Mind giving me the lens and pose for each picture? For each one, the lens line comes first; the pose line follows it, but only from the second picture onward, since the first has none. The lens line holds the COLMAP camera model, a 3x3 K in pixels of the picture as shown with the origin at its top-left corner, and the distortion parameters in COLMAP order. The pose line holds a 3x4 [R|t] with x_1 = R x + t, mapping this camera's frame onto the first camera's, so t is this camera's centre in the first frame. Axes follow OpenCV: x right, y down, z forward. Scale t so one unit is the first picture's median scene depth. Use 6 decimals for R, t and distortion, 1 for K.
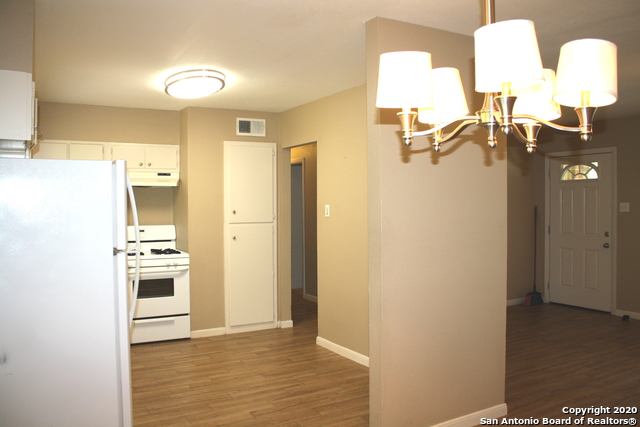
lens RADIAL K [[534.0, 0, 317.0], [0, 534.0, 211.7], [0, 0, 1]] dist [-0.172985, 0.160443]
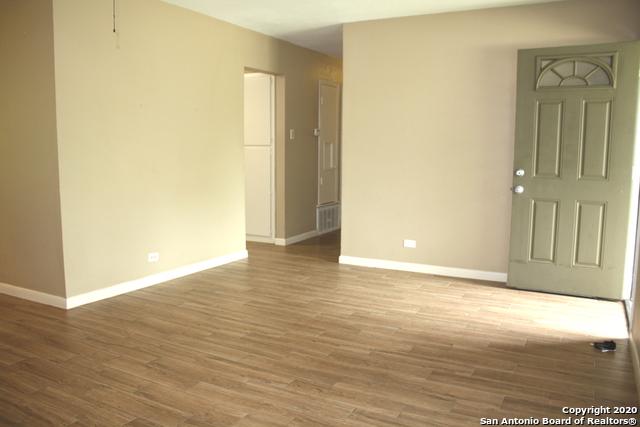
lens RADIAL K [[529.0, 0, 316.8], [0, 529.0, 216.4], [0, 0, 1]] dist [-0.178633, 0.160136]
pose [[0.530355, 0.122044, -0.838945, 1.142935], [-0.023171, 0.991301, 0.129560, 0.027644], [0.847459, -0.049273, 0.528569, 0.649777]]
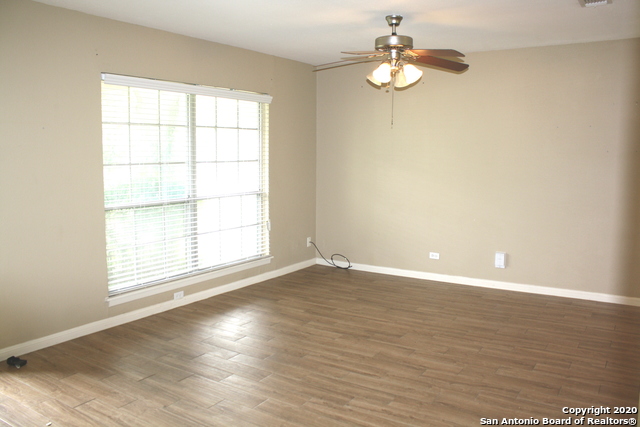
lens RADIAL K [[534.0, 0, 317.0], [0, 534.0, 211.7], [0, 0, 1]] dist [-0.172985, 0.160443]
pose [[-0.452619, -0.091942, 0.886952, -0.030818], [0.014754, 0.993762, 0.110543, -0.016093], [-0.891582, 0.063120, -0.448439, 1.250744]]
